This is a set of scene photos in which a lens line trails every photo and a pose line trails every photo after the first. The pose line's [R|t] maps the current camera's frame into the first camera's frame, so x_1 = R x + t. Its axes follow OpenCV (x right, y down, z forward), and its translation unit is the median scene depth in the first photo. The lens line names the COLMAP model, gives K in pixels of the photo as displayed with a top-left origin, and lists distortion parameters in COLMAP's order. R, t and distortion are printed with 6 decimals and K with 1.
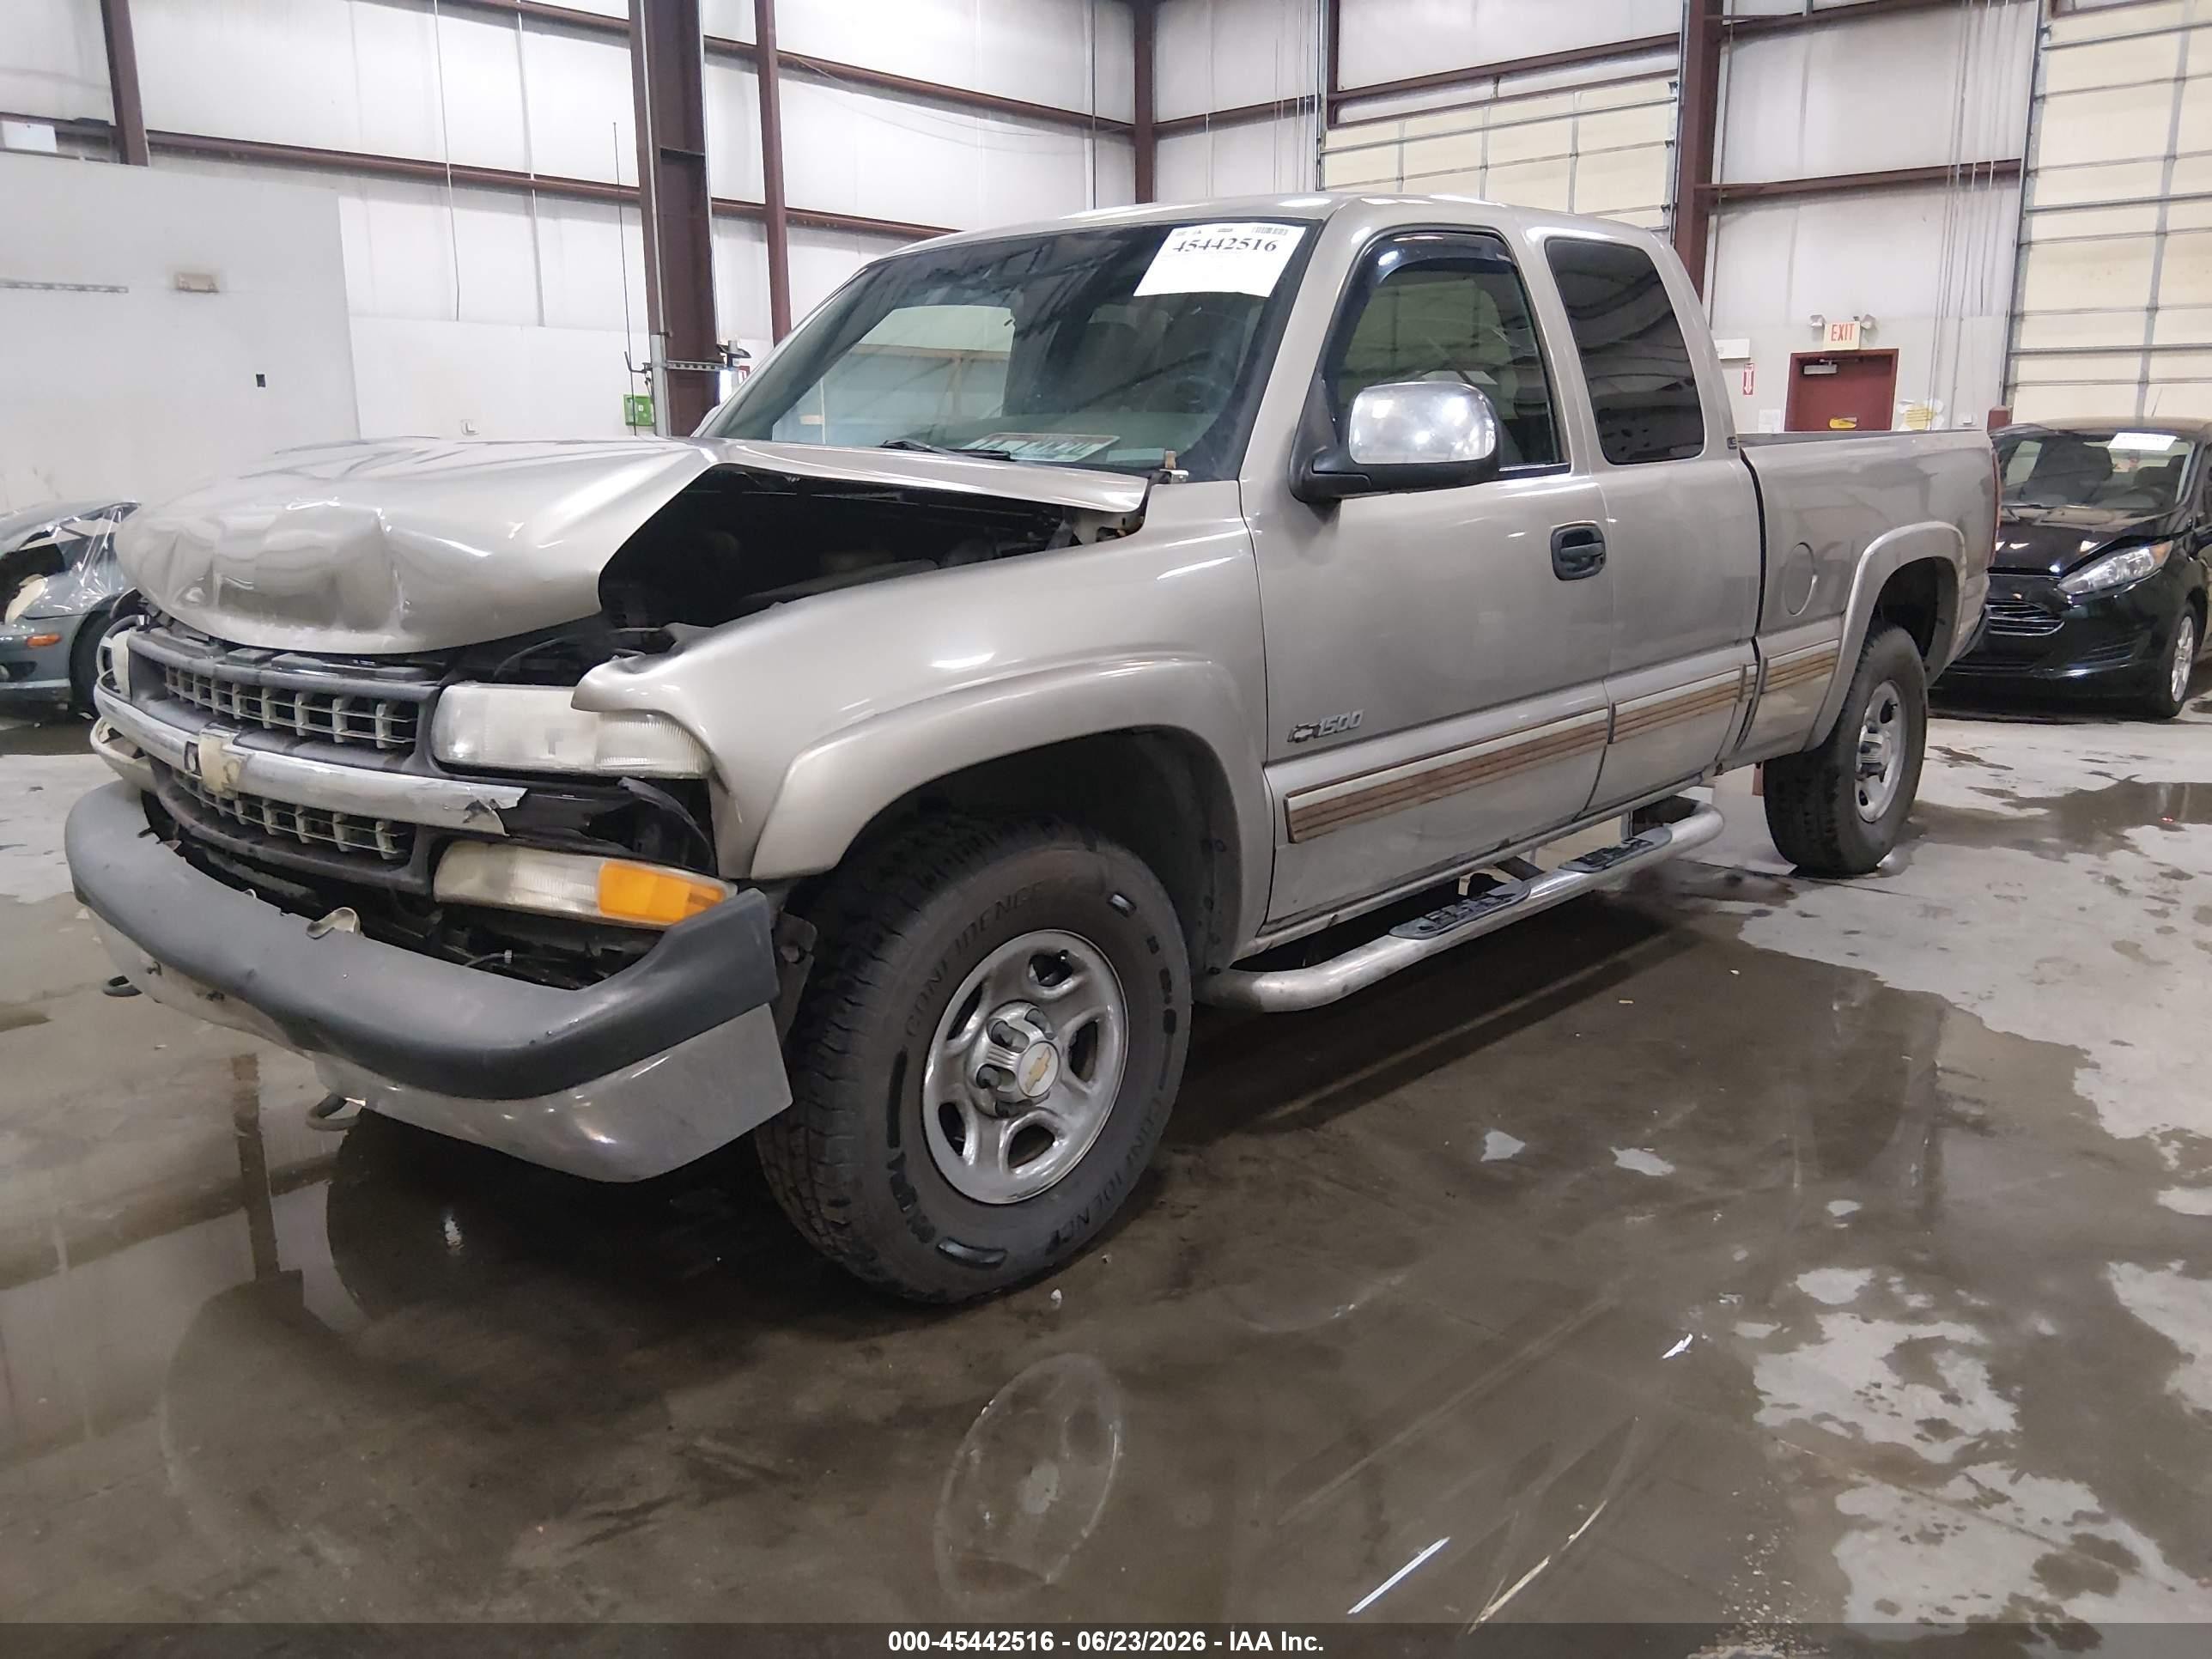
lens RADIAL K [[1716.9, 0, 1055.0], [0, 1716.9, 830.8], [0, 0, 1]] dist [-0.005274, -0.012075]
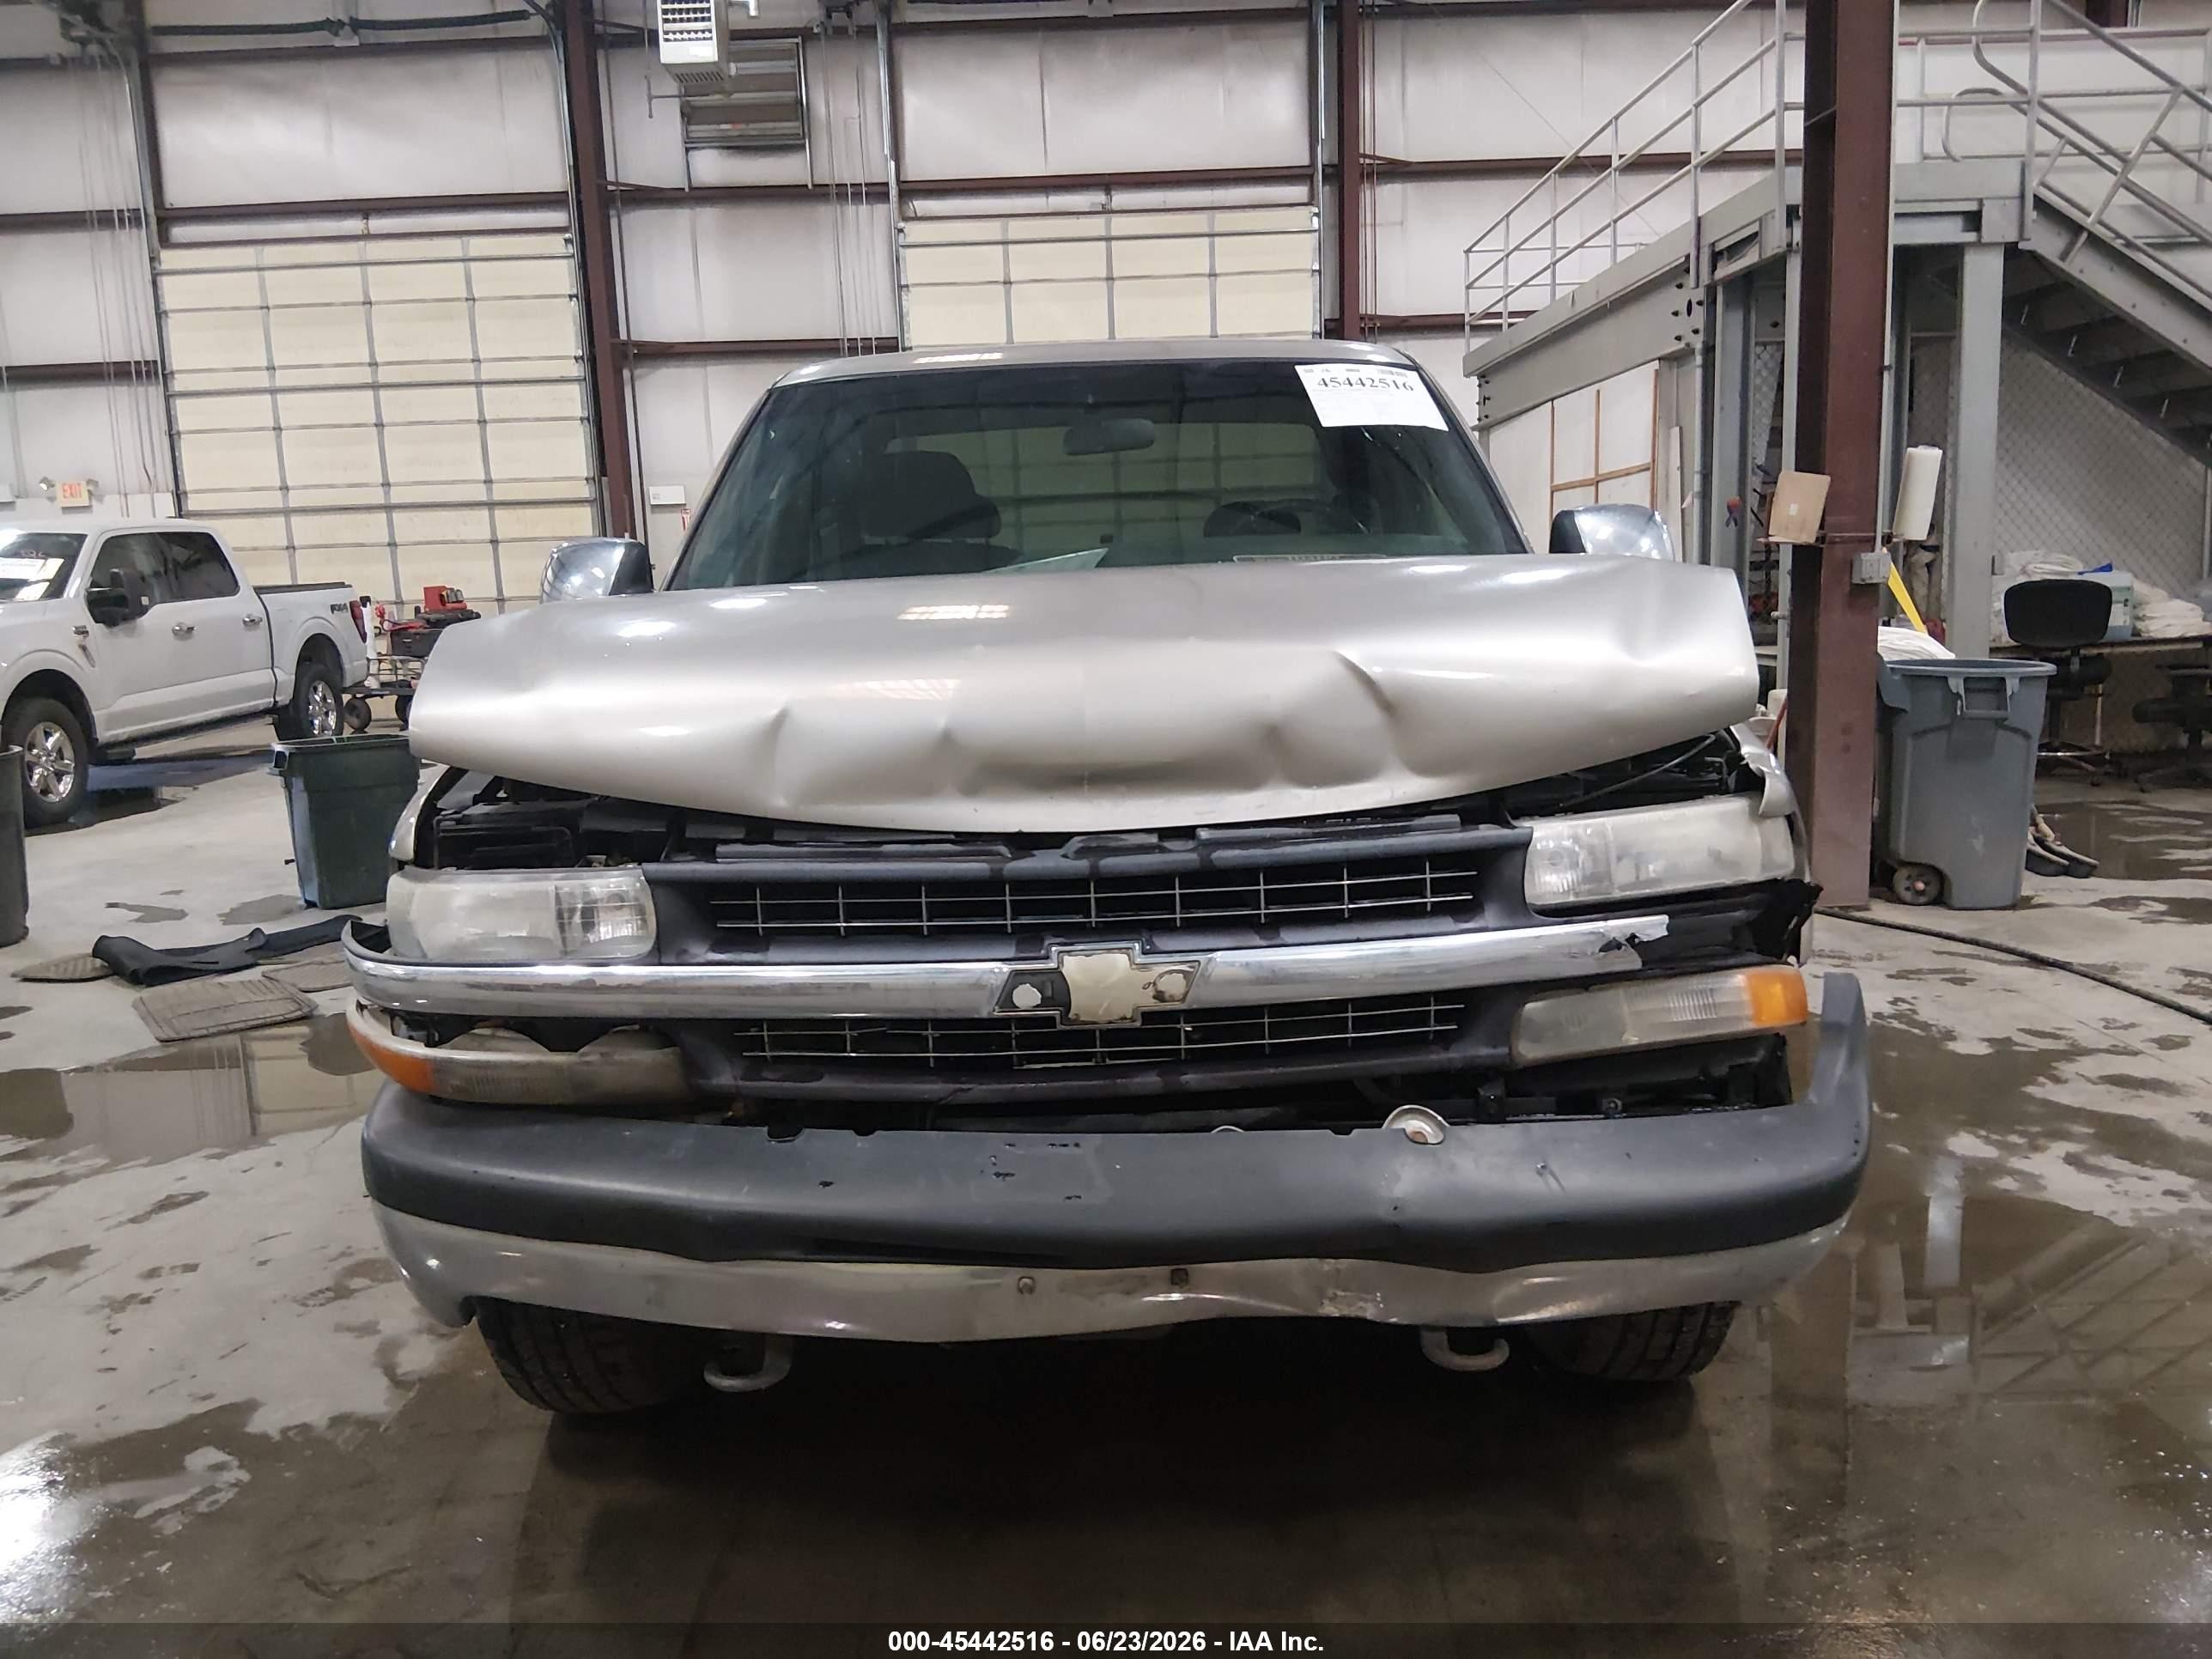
lens RADIAL K [[1726.7, 0, 1101.8], [0, 1726.7, 827.0], [0, 0, 1]] dist [0.068073, -0.129208]
pose [[0.717368, -0.122471, 0.685845, -0.197607], [0.181870, 0.983213, -0.014658, -0.019146], [-0.672537, 0.135249, 0.727600, 0.083880]]
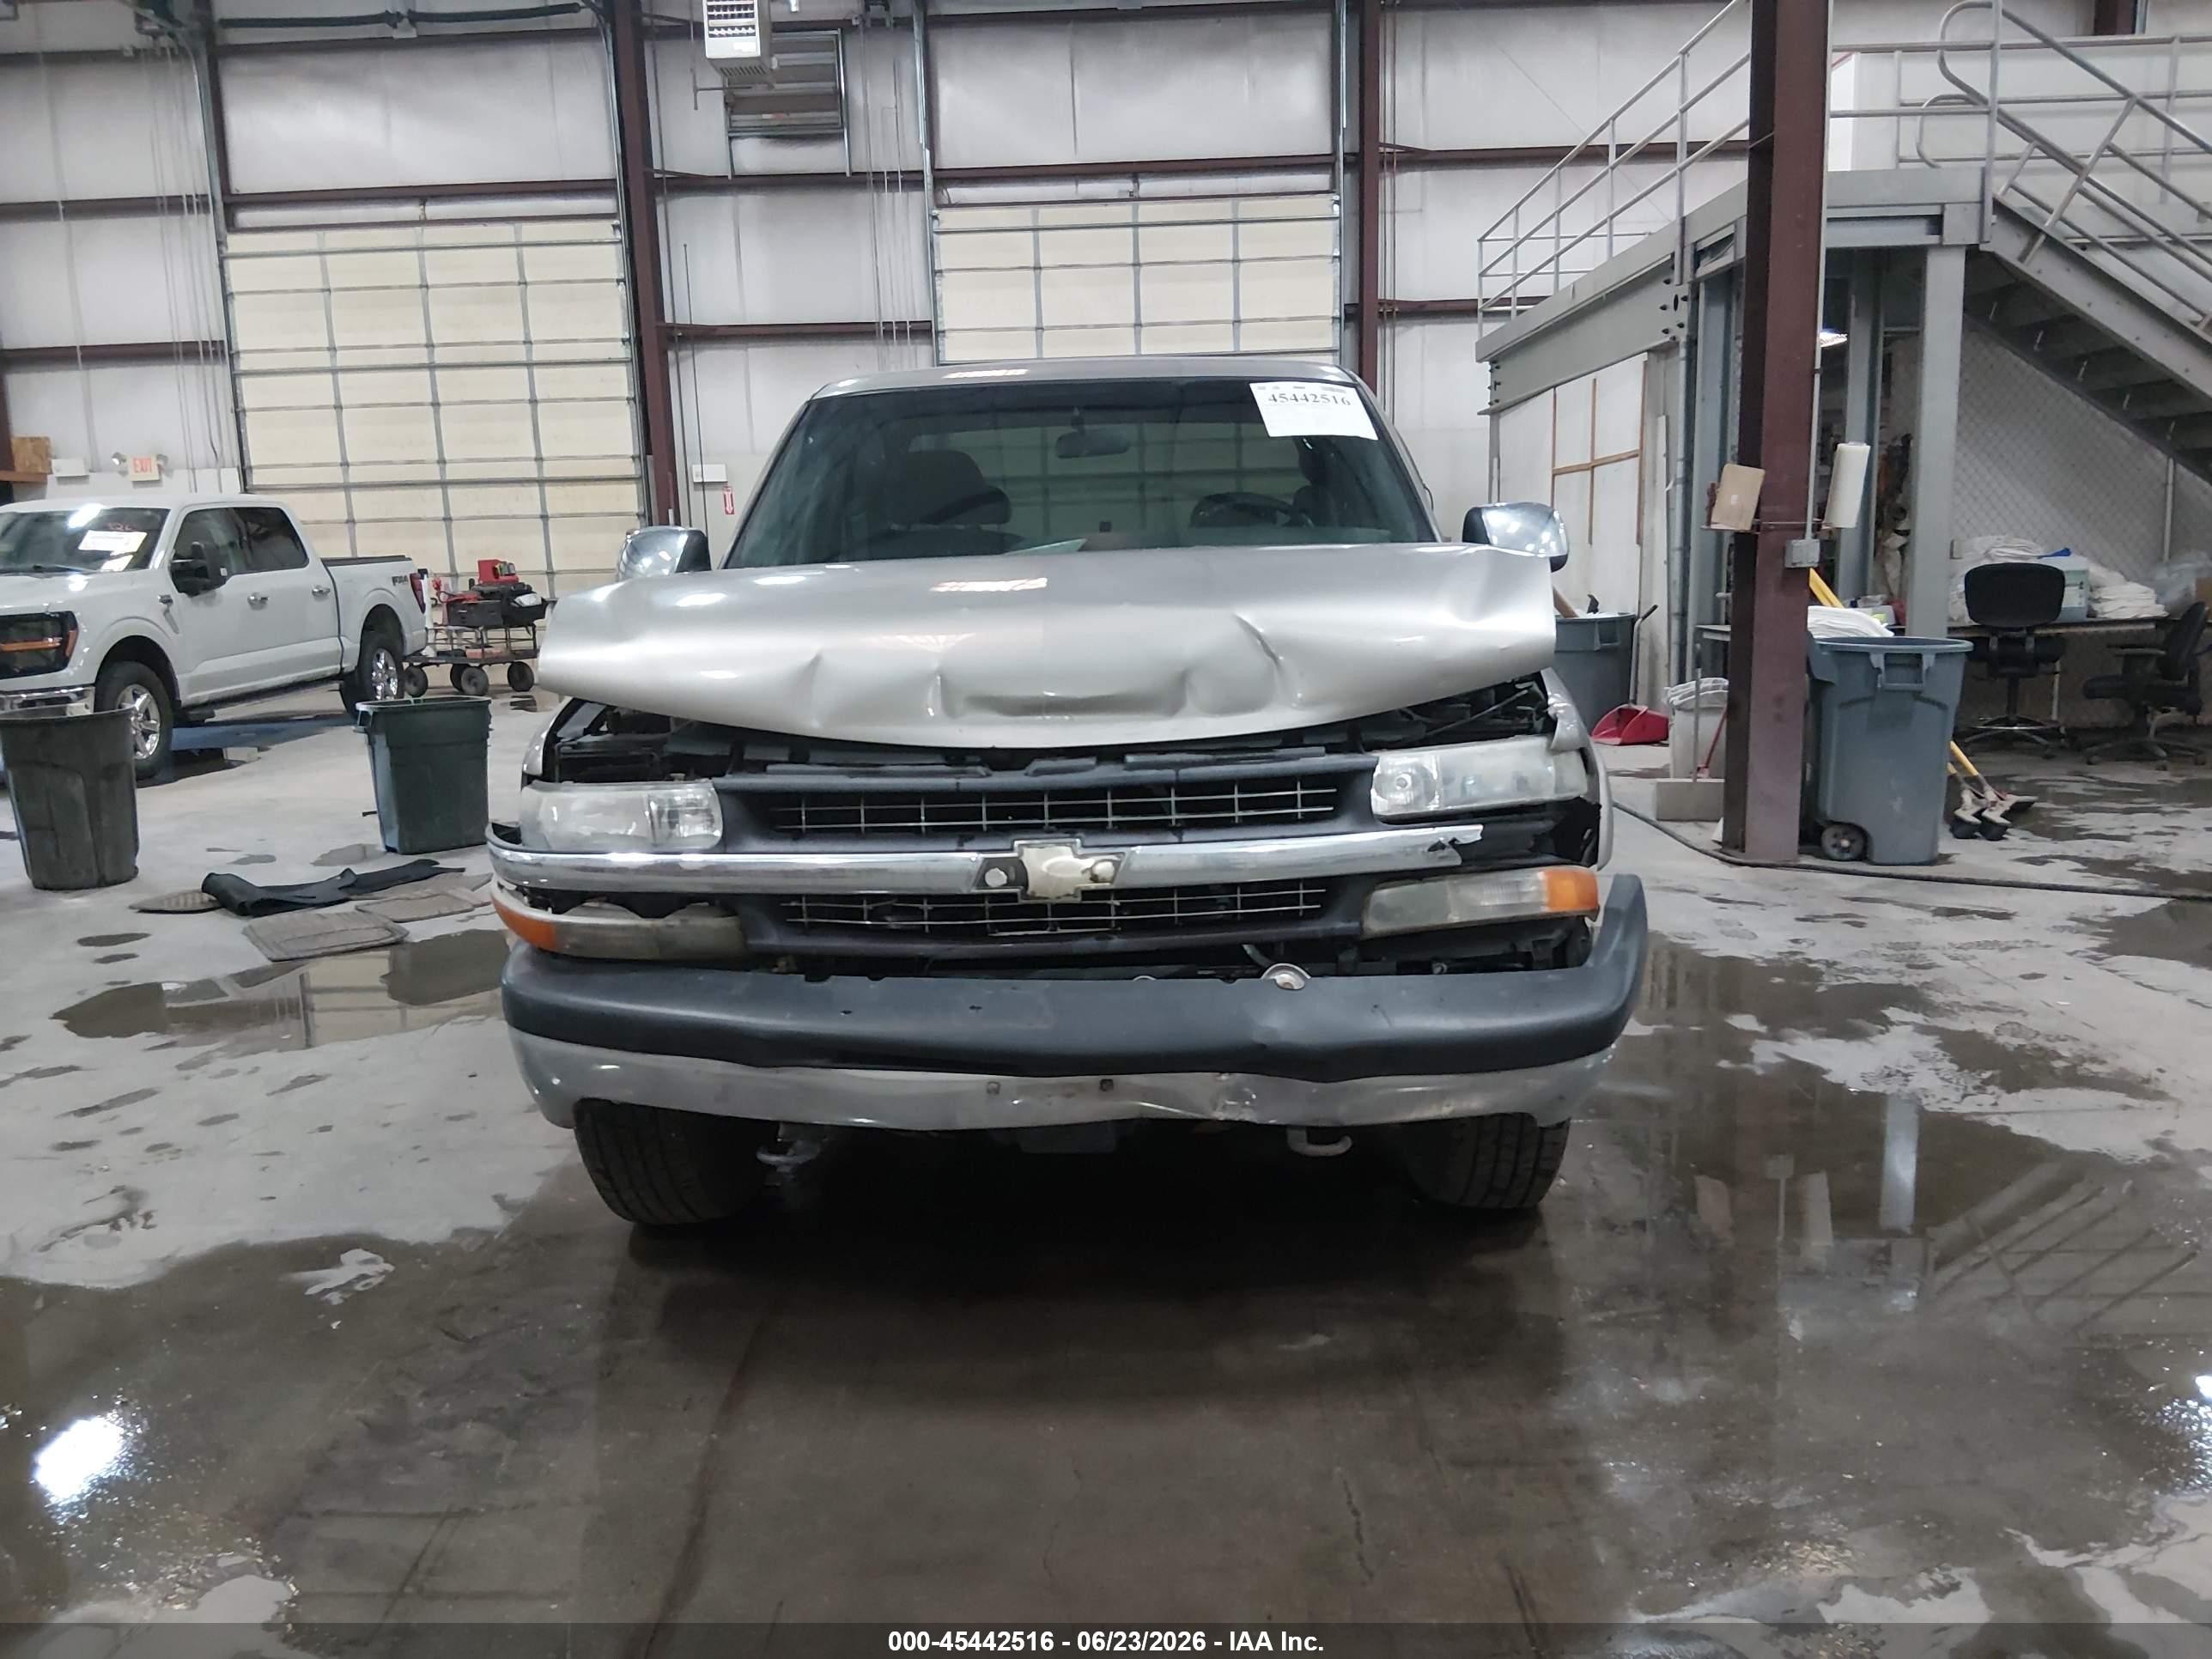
lens RADIAL K [[1739.4, 0, 1082.7], [0, 1739.4, 828.6], [0, 0, 1]] dist [0.085648, -0.153461]
pose [[0.739571, -0.124353, 0.661492, -0.228345], [0.171606, 0.985143, -0.006666, -0.010502], [-0.650835, 0.118446, 0.749923, 0.038461]]
